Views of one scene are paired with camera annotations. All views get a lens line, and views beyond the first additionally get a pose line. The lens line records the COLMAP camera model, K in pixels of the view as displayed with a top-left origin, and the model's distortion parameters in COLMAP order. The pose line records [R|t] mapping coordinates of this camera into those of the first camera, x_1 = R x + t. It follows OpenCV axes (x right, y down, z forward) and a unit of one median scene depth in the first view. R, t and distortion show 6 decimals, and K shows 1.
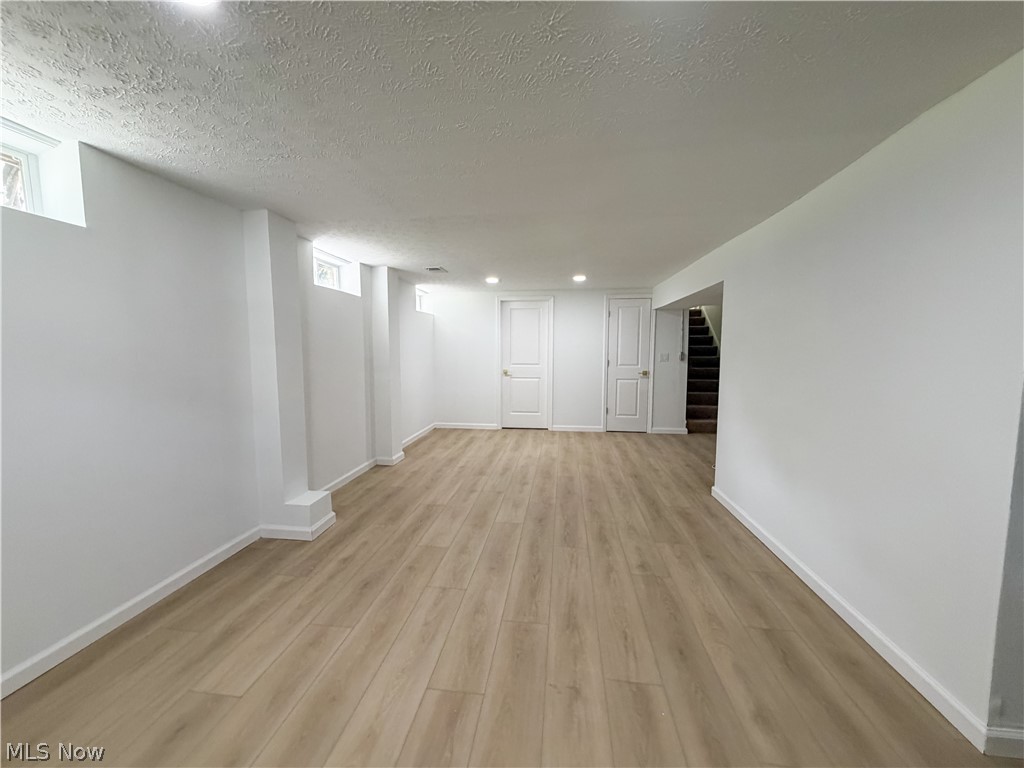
lens RADIAL K [[422.0, 0, 508.7], [0, 422.0, 381.5], [0, 0, 1]] dist [0.004618, -0.000621]
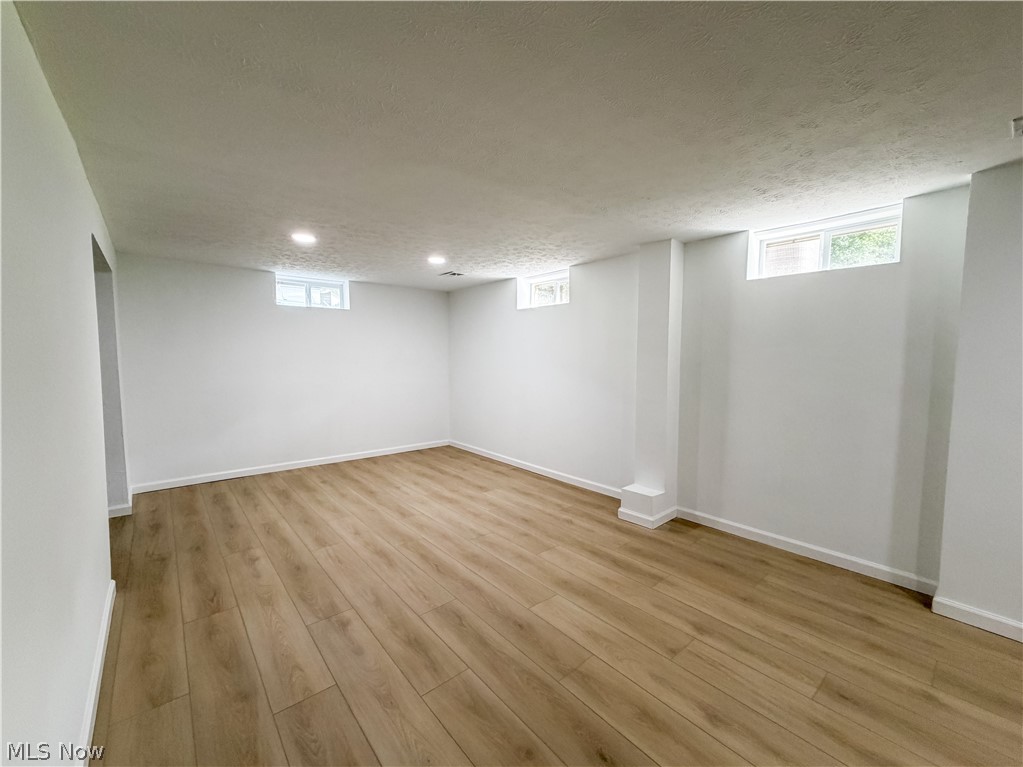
lens RADIAL K [[421.5, 0, 507.0], [0, 421.5, 389.6], [0, 0, 1]] dist [0.004618, -0.000621]
pose [[-0.683386, 0.055907, -0.727913, 0.672316], [-0.061774, 0.989060, 0.133959, -0.135759], [0.727439, 0.136512, -0.672456, 1.724001]]
